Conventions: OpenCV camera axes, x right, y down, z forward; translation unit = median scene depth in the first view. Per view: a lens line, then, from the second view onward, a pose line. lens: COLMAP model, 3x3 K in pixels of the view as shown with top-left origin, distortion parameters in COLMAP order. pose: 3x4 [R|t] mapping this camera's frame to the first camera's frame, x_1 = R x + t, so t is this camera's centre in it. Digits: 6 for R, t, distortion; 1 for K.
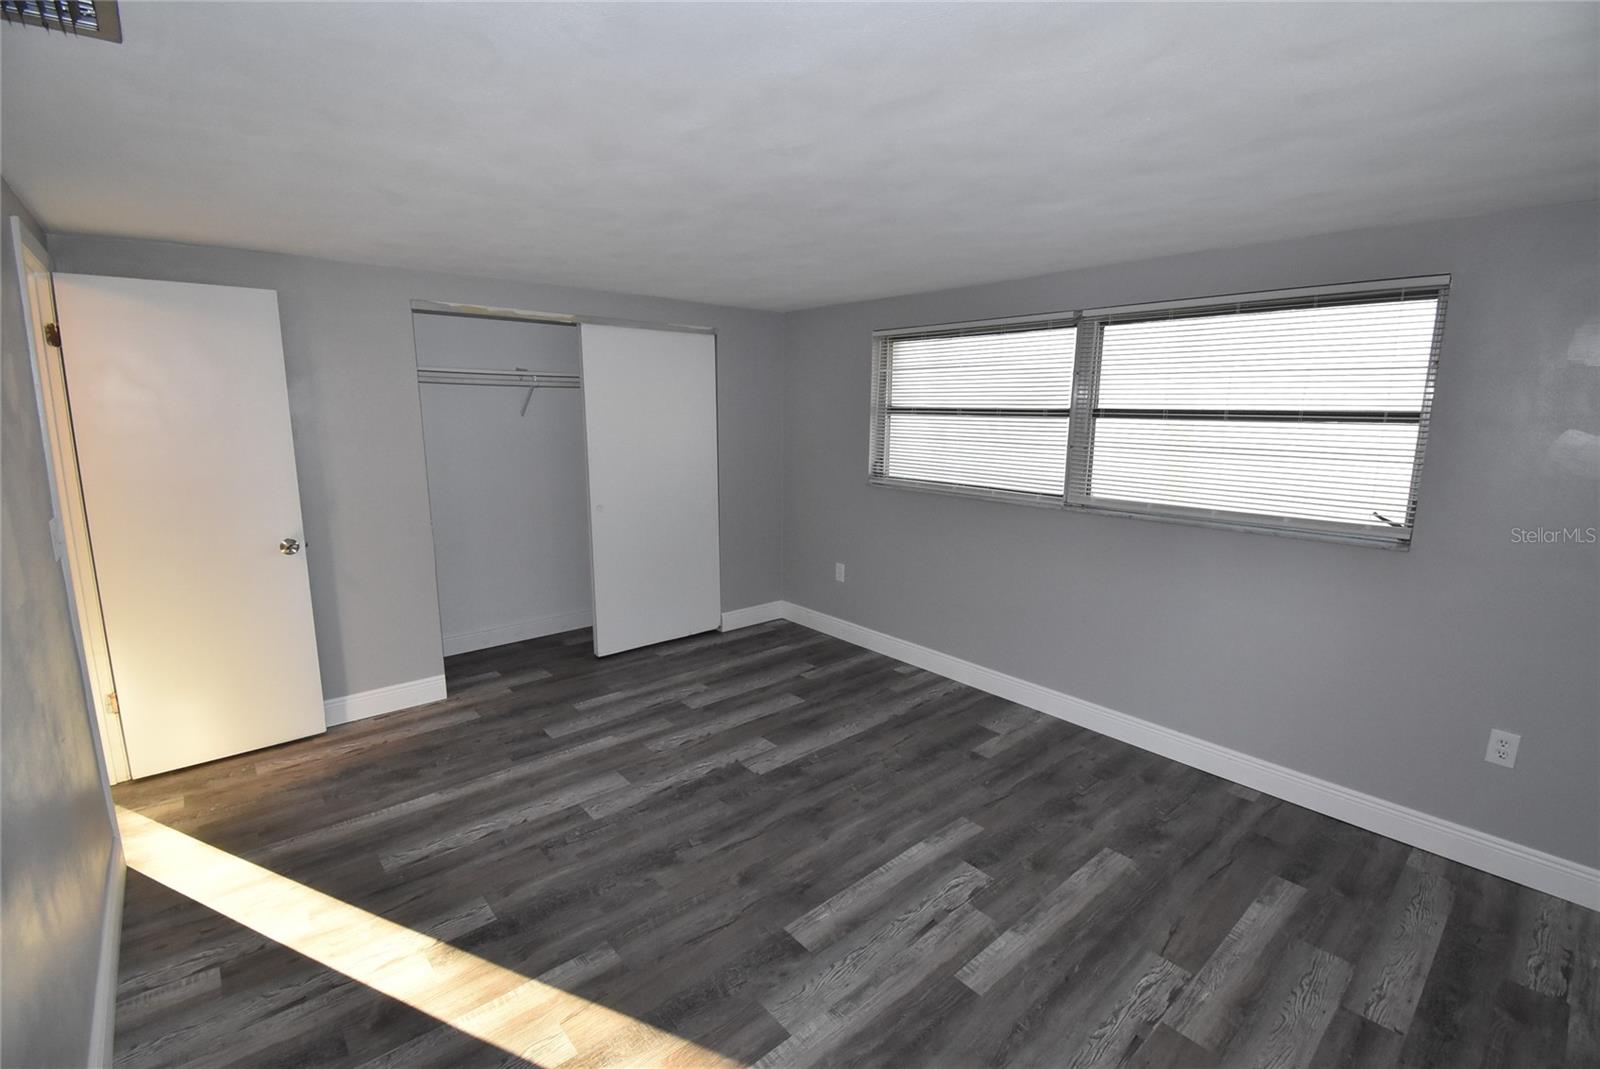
lens RADIAL K [[704.8, 0, 800.0], [0, 704.8, 534.5], [0, 0, 1]] dist [0.021329, -0.026553]
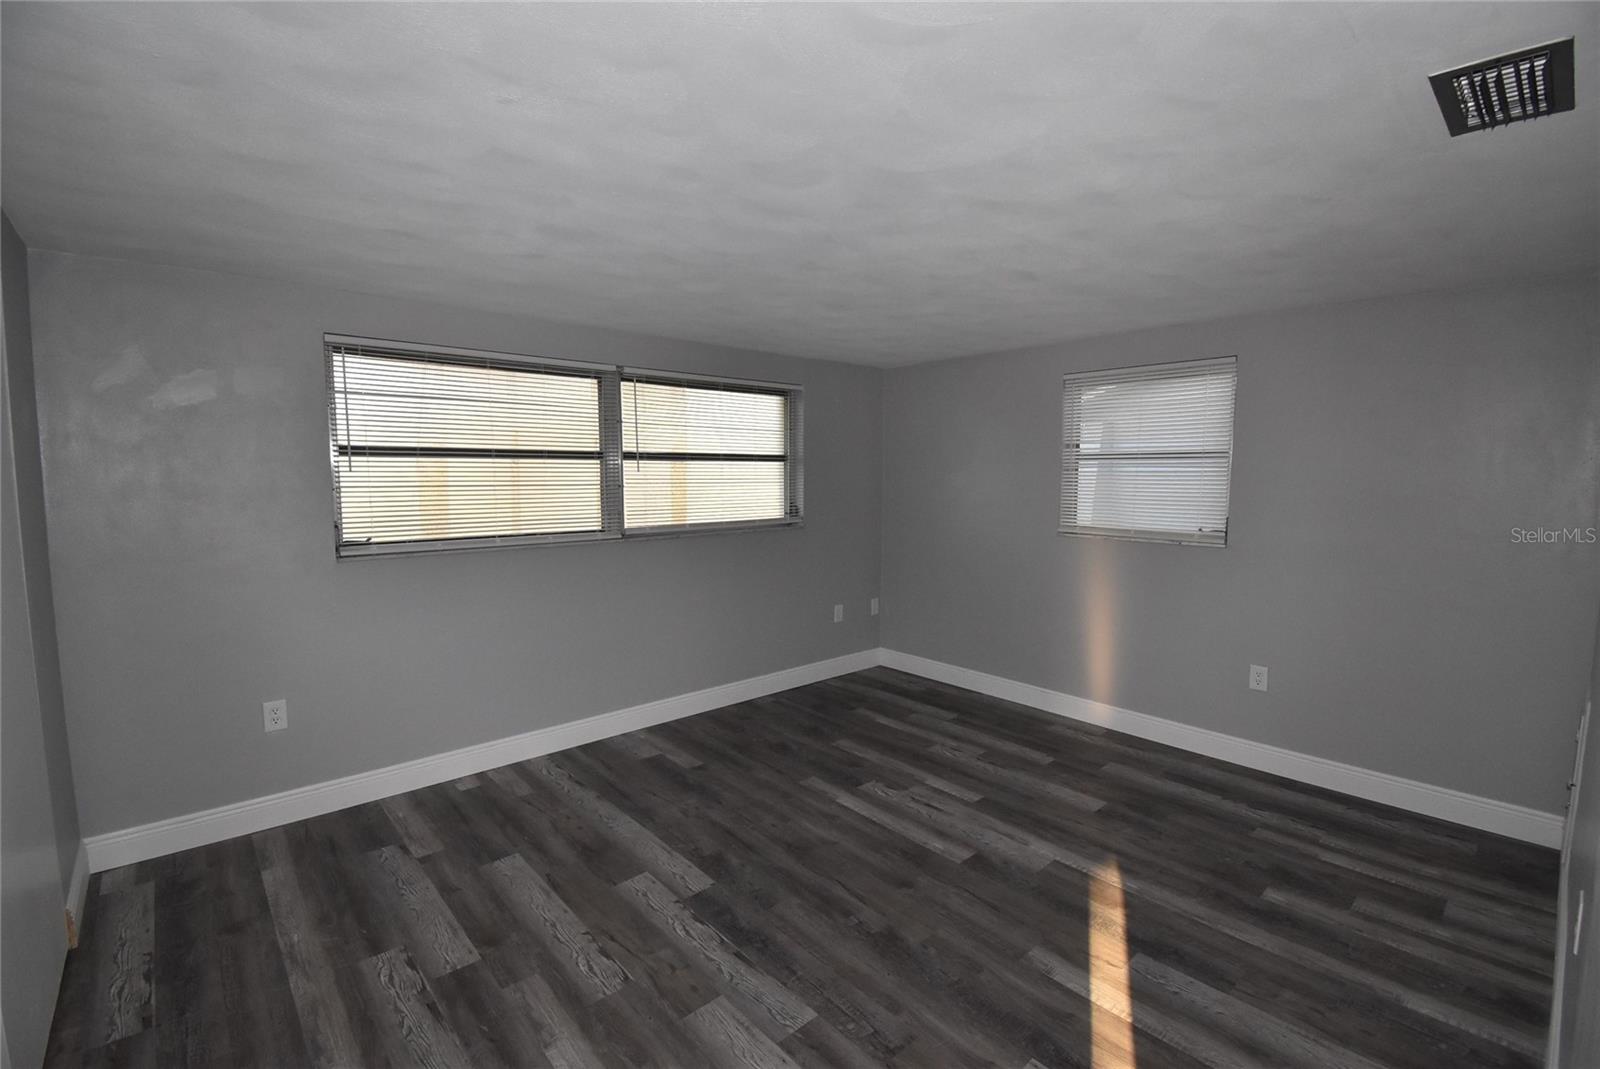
lens RADIAL K [[704.8, 0, 800.0], [0, 704.8, 534.5], [0, 0, 1]] dist [0.021329, -0.026553]
pose [[-0.014613, -0.096284, 0.995247, -0.840405], [0.179595, 0.978913, 0.097340, -0.119222], [-0.983632, 0.180163, 0.002987, 0.829075]]
